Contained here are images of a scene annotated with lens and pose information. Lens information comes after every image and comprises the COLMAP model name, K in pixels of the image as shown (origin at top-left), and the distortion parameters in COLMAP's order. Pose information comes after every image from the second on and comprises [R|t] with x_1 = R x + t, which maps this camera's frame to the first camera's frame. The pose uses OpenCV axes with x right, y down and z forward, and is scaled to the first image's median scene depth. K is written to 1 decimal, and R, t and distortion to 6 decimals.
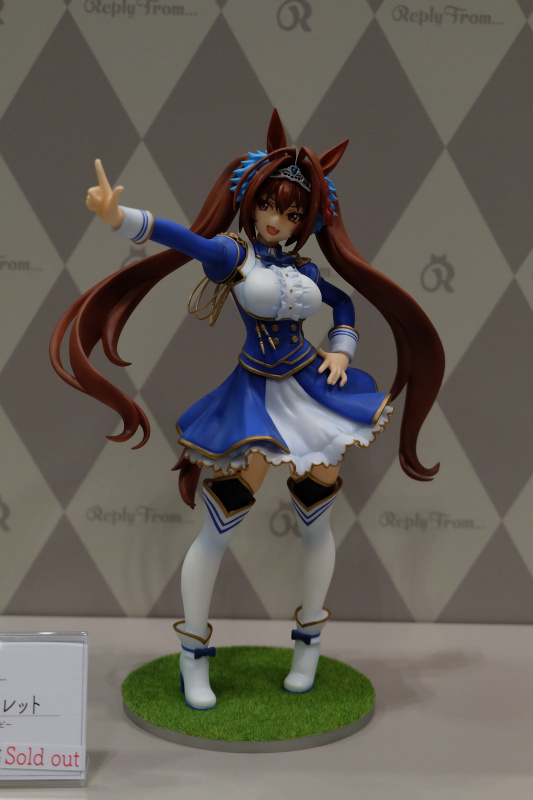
lens RADIAL K [[1164.6, 0, 266.8], [0, 1164.6, 399.6], [0, 0, 1]] dist [-0.069716, 0.000000]
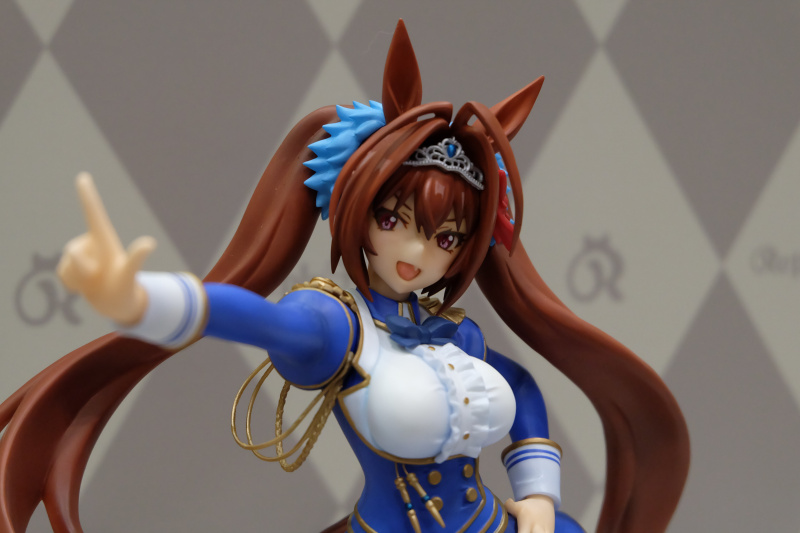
lens RADIAL K [[1614.0, 0, 399.9], [0, 1614.0, 266.7], [0, 0, 1]] dist [-0.053834, 0.000000]
pose [[0.976880, -0.057293, 0.205970, -0.138435], [0.060806, 0.998092, -0.010763, -0.141126], [-0.204960, 0.023039, 0.978499, 0.342330]]
